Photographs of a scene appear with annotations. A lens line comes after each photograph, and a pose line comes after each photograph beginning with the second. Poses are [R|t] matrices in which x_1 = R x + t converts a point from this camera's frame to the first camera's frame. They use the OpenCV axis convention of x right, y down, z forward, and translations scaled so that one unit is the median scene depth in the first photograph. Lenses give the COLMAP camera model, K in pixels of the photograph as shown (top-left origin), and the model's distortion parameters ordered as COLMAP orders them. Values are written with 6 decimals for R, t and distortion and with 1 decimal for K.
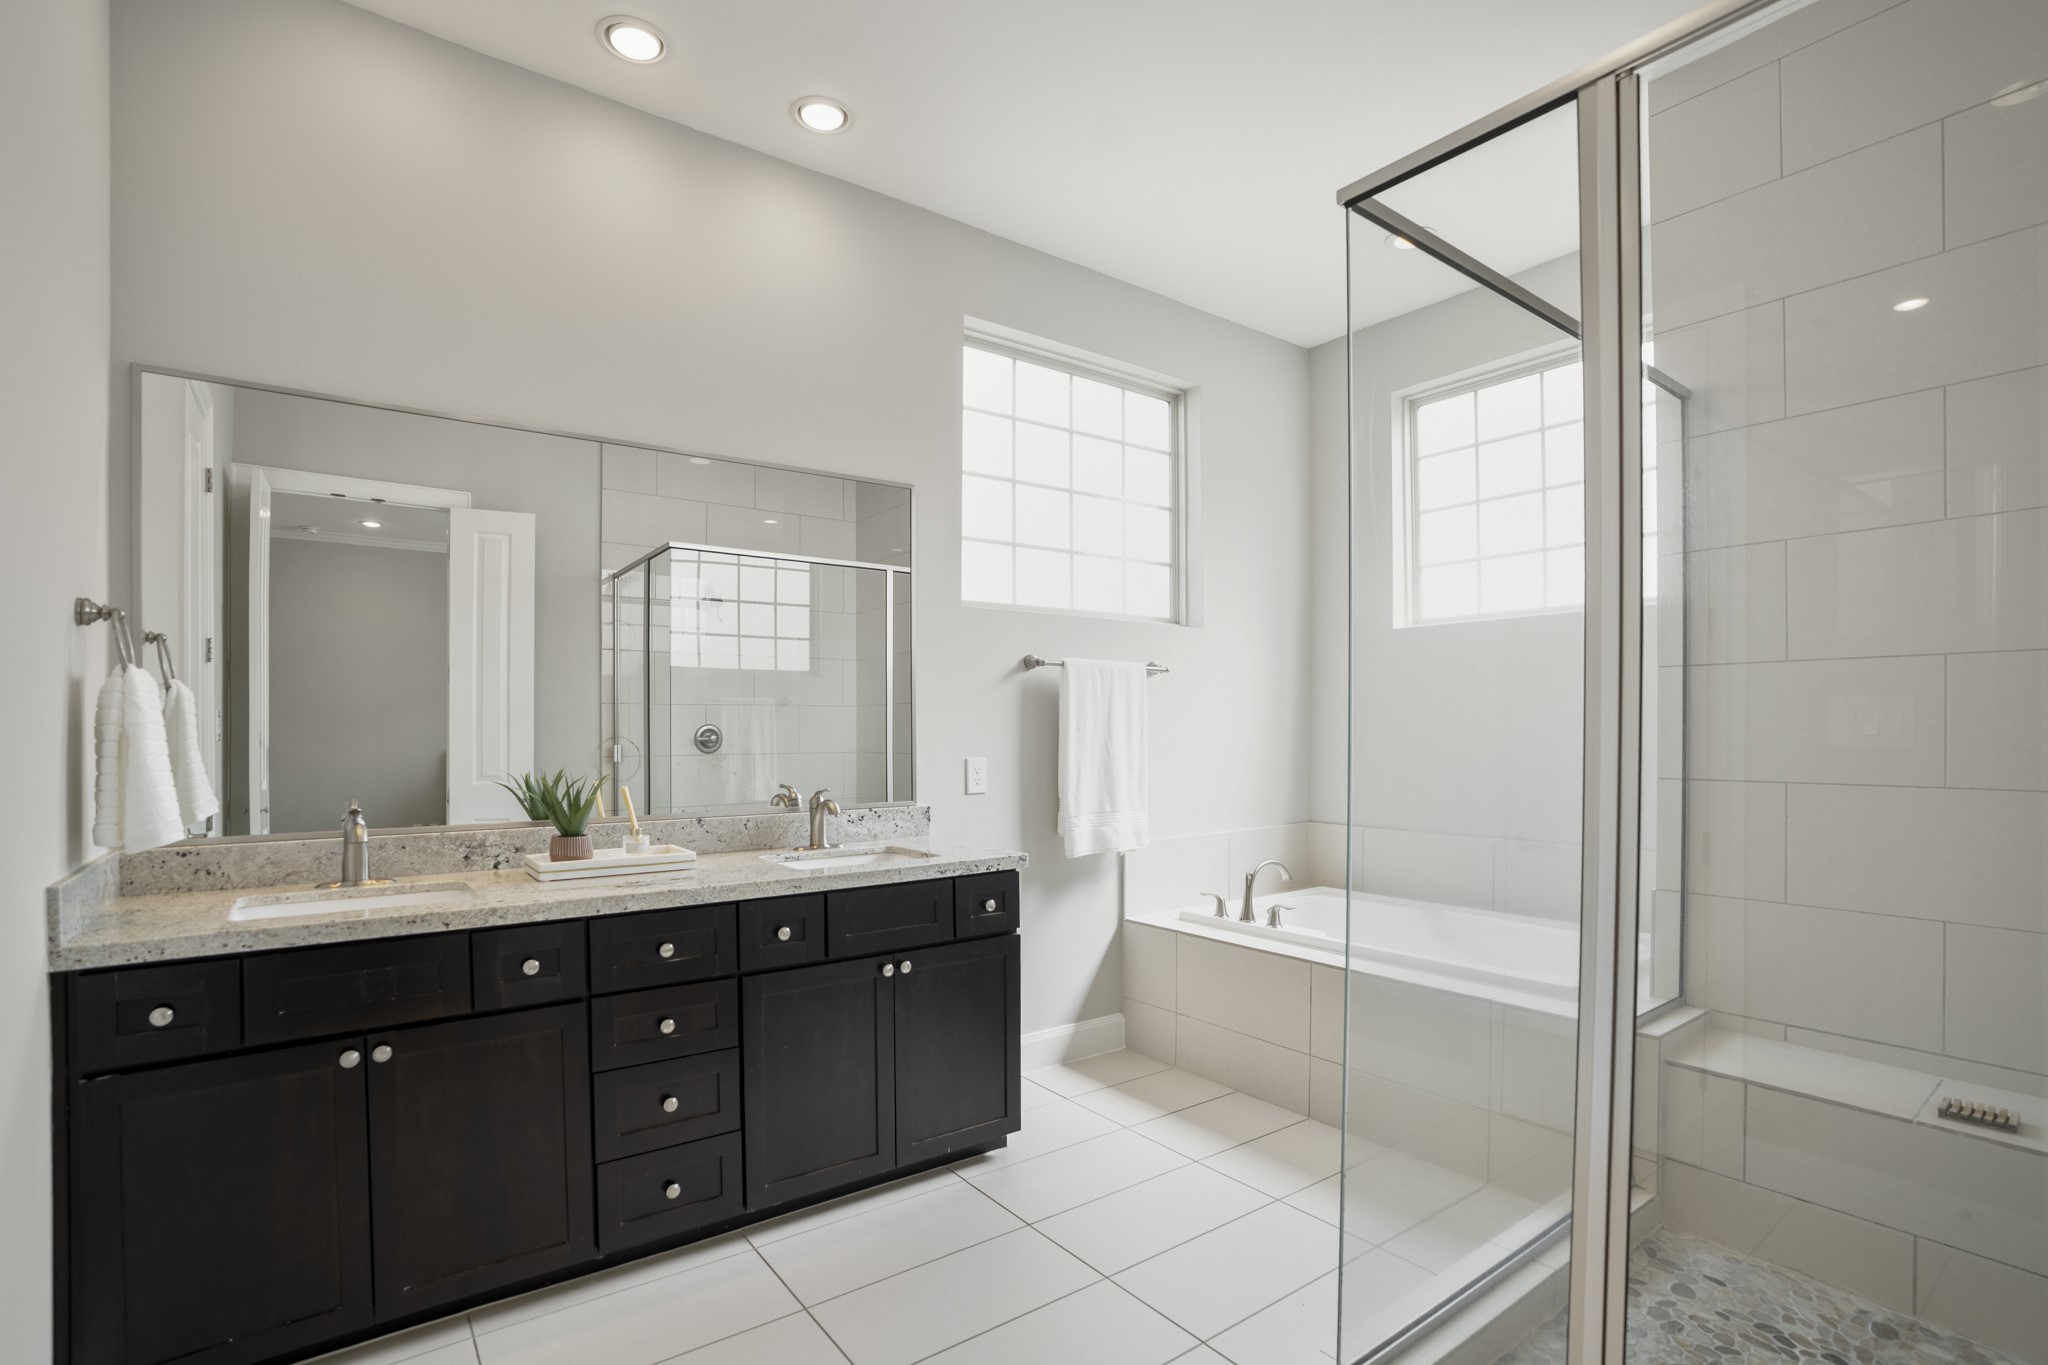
lens RADIAL K [[959.3, 0, 1030.7], [0, 959.3, 741.0], [0, 0, 1]] dist [-0.005769, 0.000903]
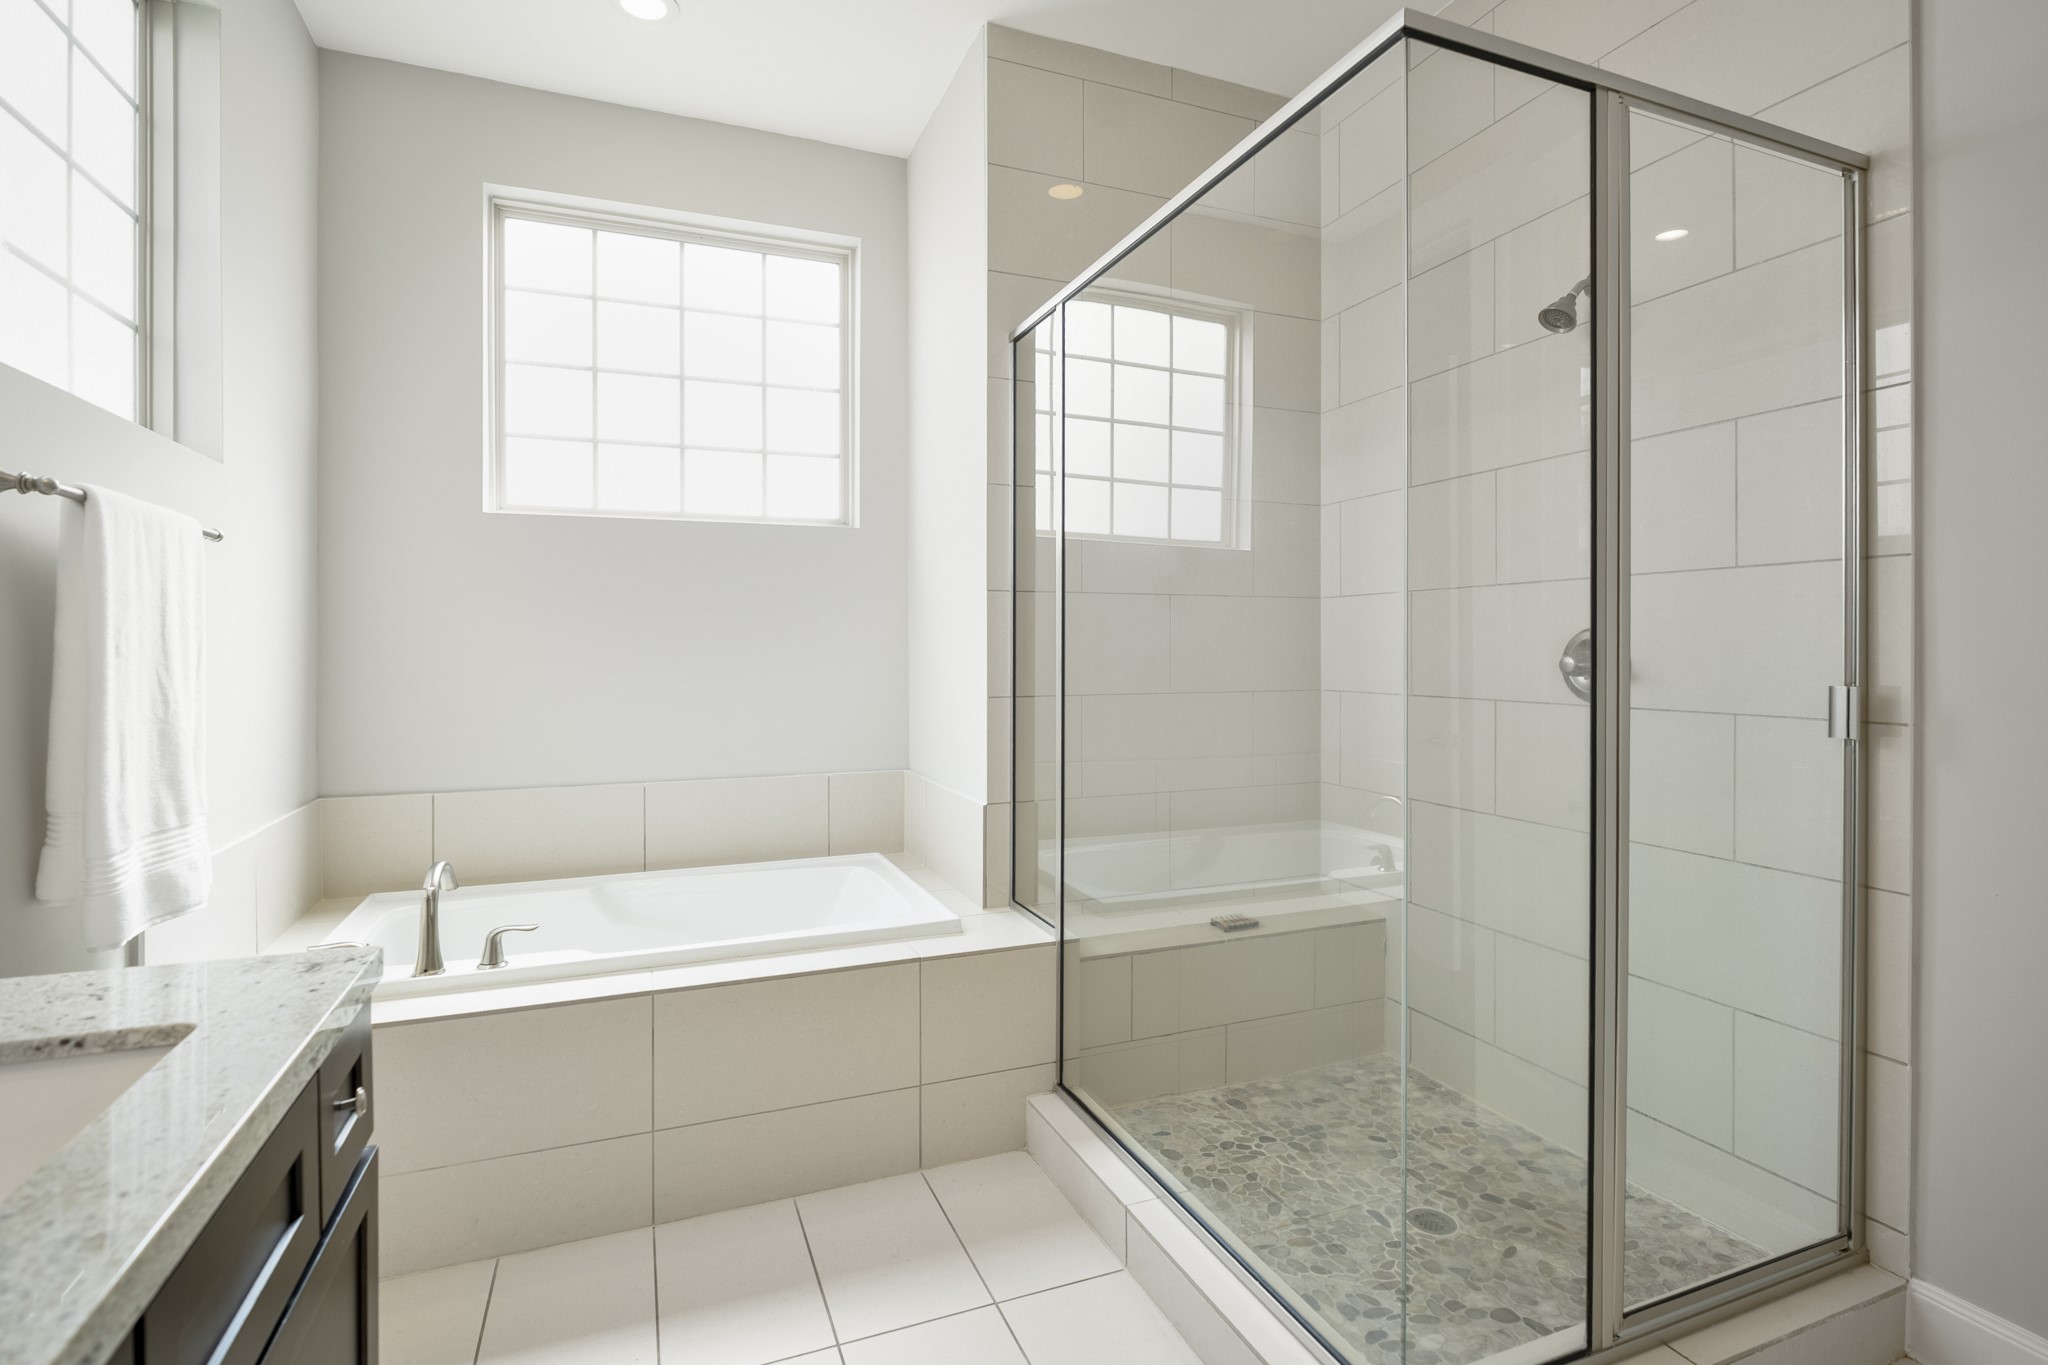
lens RADIAL K [[1007.1, 0, 976.7], [0, 1007.1, 658.3], [0, 0, 1]] dist [0.000865, -0.000102]
pose [[0.279351, -0.007663, 0.960158, -0.278900], [0.014102, 0.999893, 0.003878, -0.005213], [-0.960085, 0.012456, 0.279429, 0.490110]]
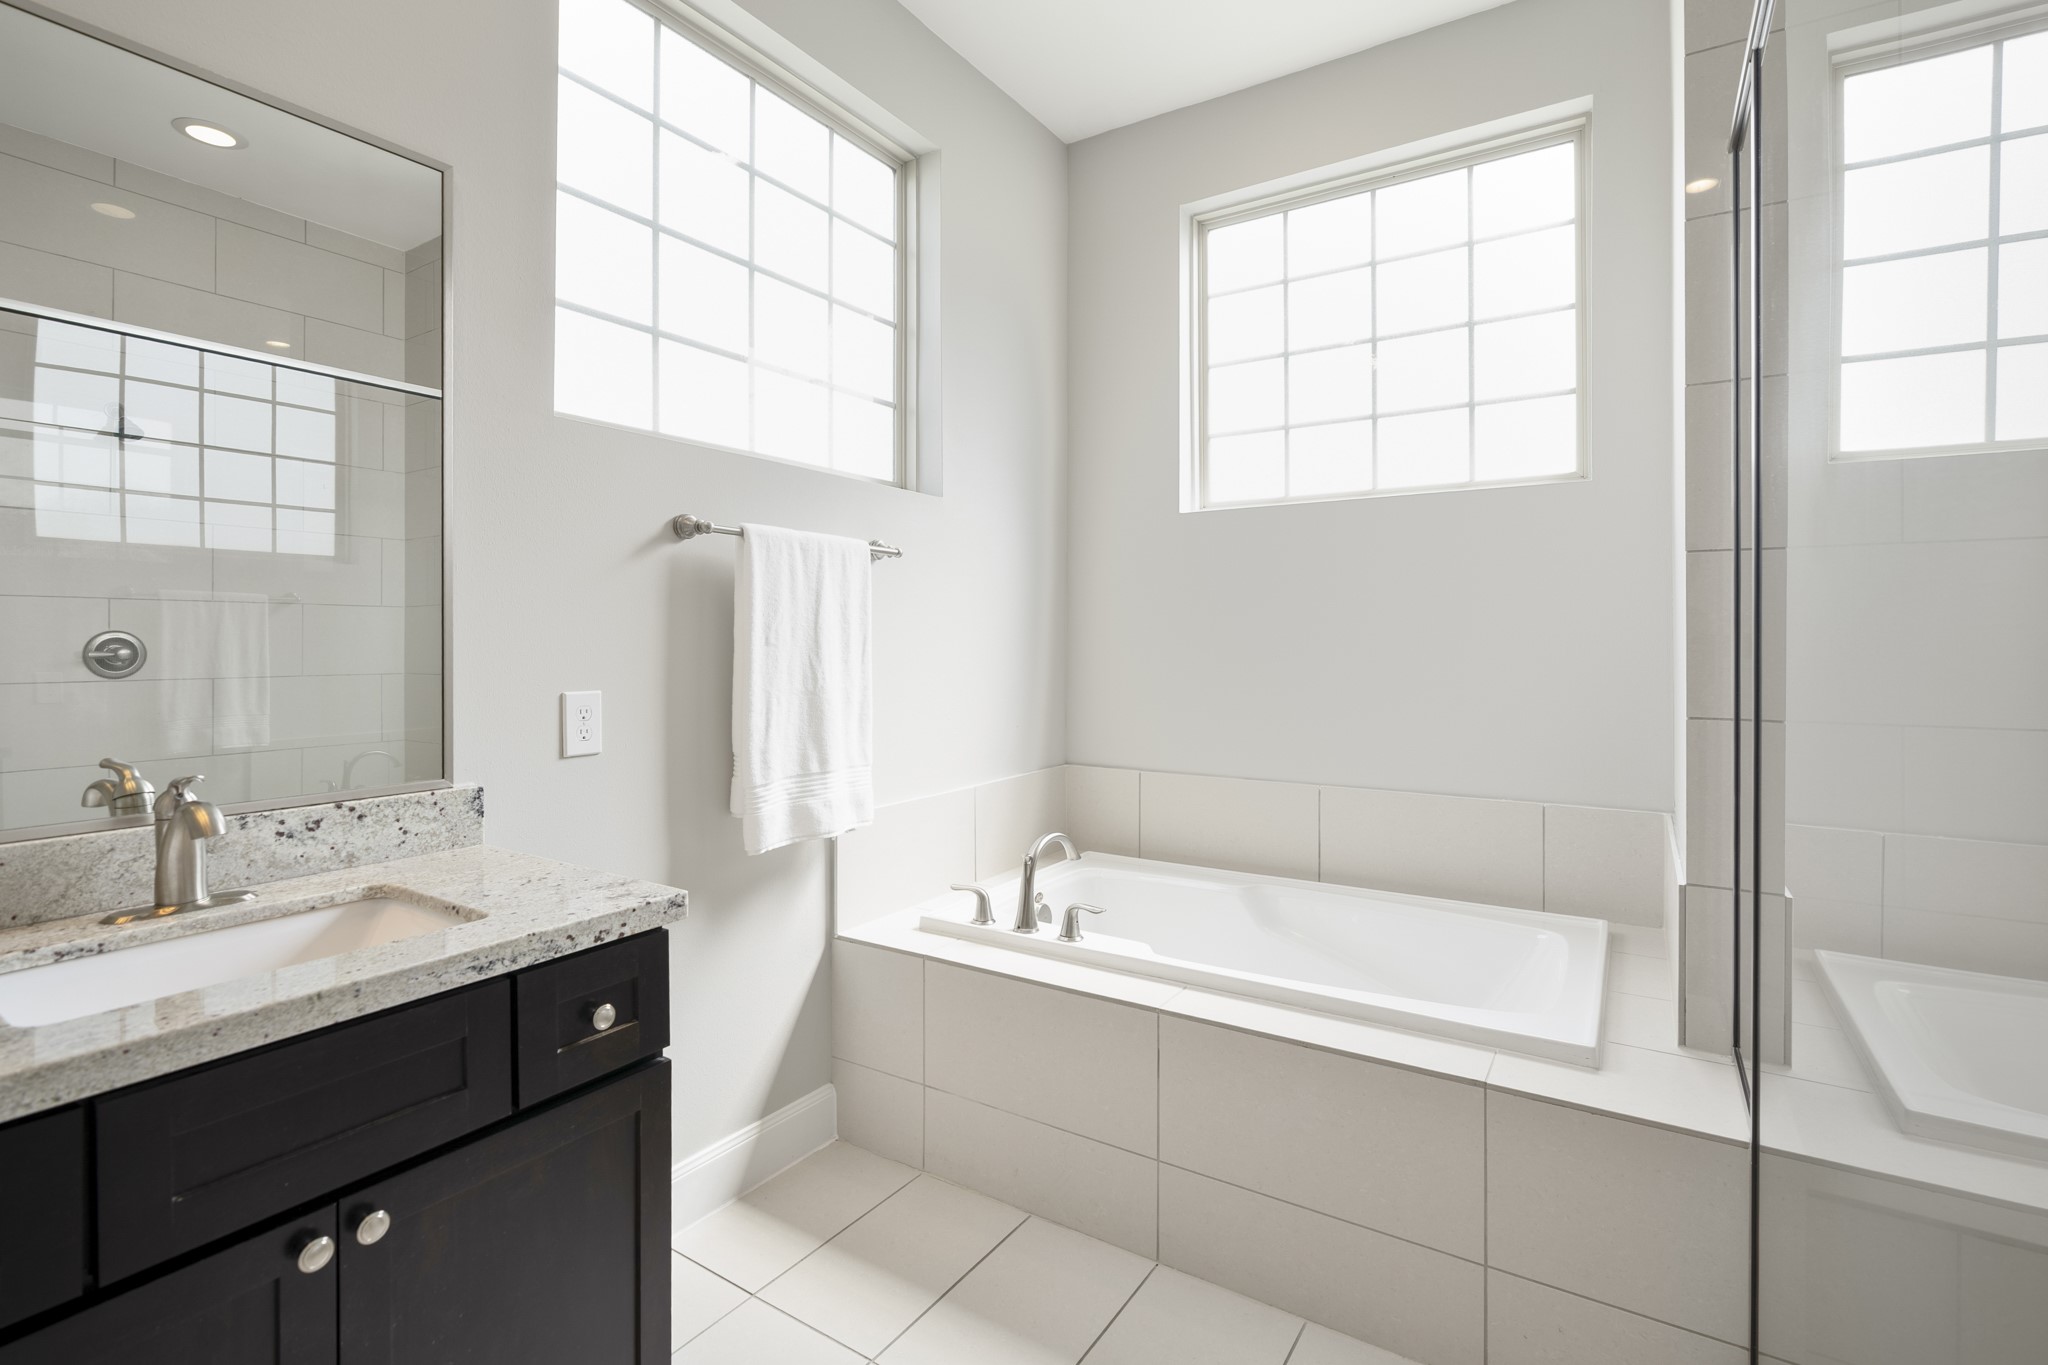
lens RADIAL K [[946.2, 0, 1017.1], [0, 946.2, 642.3], [0, 0, 1]] dist [-0.001687, 0.000048]
pose [[0.936892, 0.003860, 0.349597, -0.011509], [0.000393, 0.999927, -0.012092, -0.004124], [-0.349618, 0.011466, 0.936822, 0.378512]]
